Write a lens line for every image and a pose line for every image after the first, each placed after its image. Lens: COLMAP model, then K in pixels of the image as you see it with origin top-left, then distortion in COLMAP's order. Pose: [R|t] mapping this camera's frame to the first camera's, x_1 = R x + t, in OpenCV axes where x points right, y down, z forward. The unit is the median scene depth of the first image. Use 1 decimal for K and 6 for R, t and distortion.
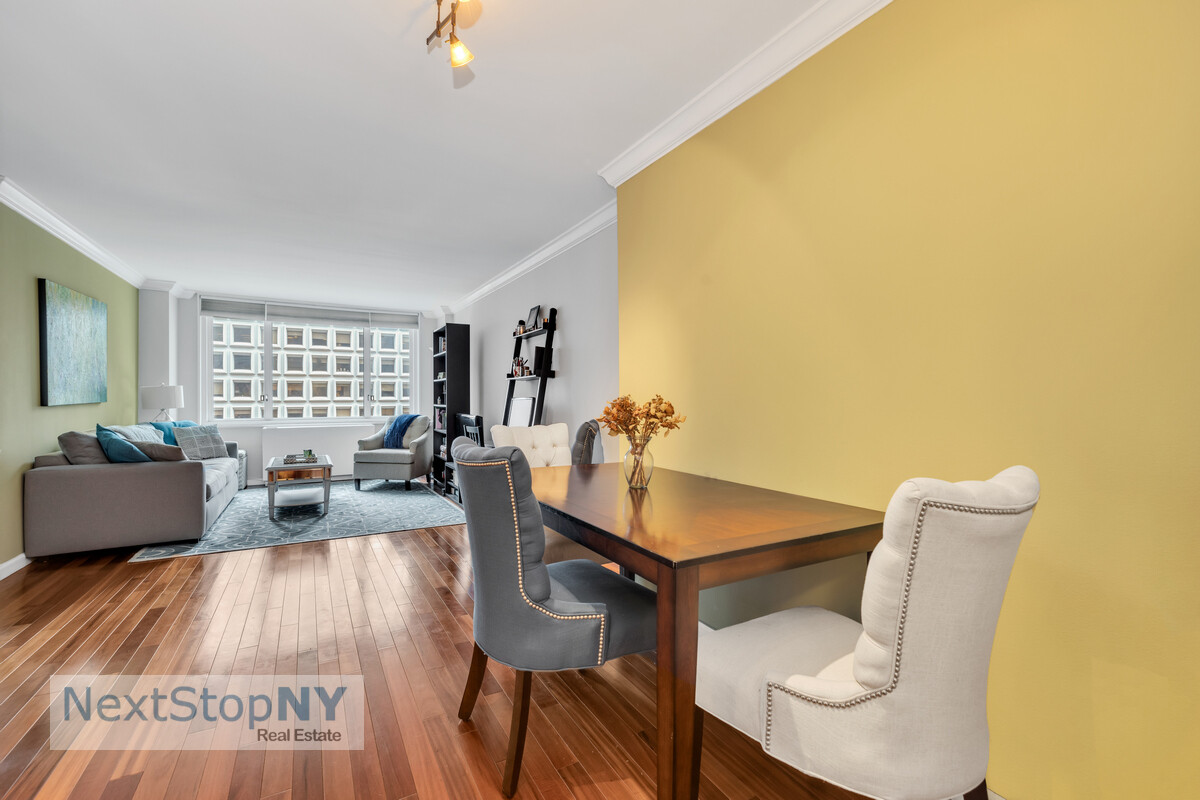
lens RADIAL K [[490.9, 0, 596.4], [0, 490.9, 402.9], [0, 0, 1]] dist [-0.000614, -0.000104]
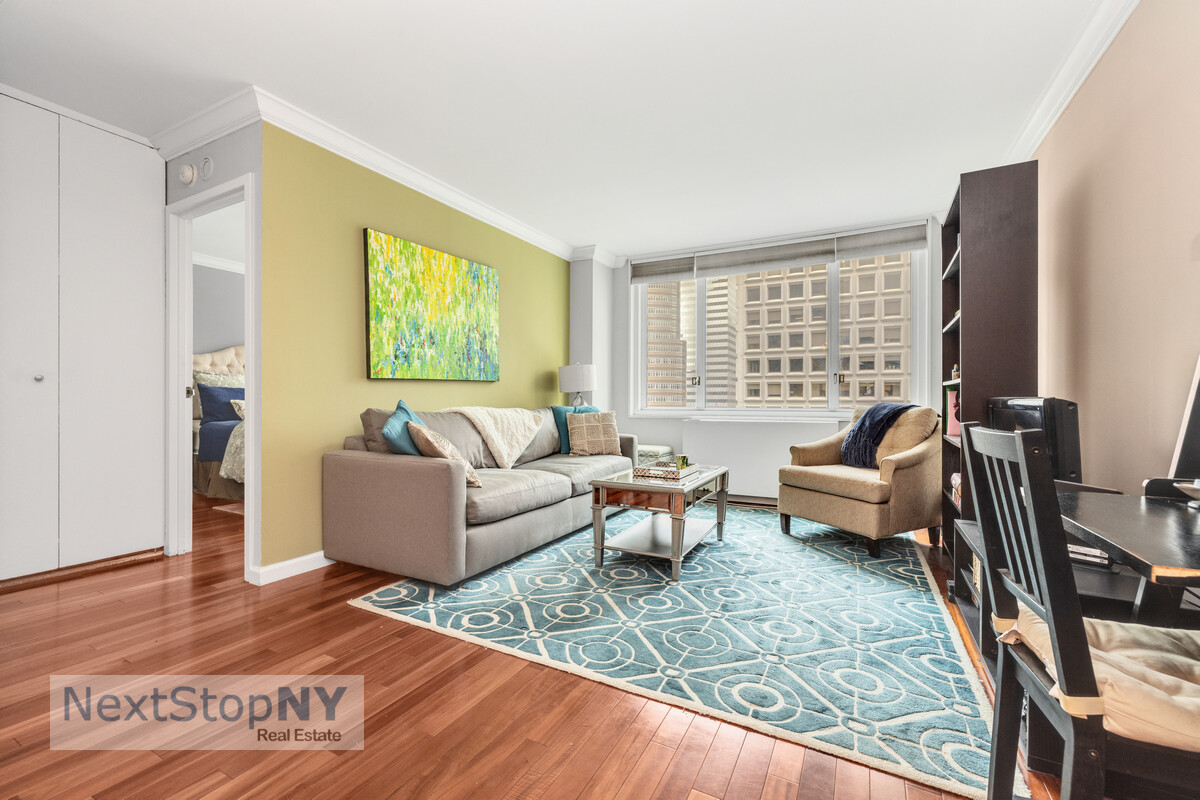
lens RADIAL K [[490.9, 0, 597.0], [0, 490.9, 403.0], [0, 0, 1]] dist [-0.000614, -0.000104]
pose [[0.517221, 0.005169, -0.855836, -0.107240], [-0.006913, 0.999974, 0.001861, 0.025665], [0.855824, 0.004953, 0.517244, 0.501535]]
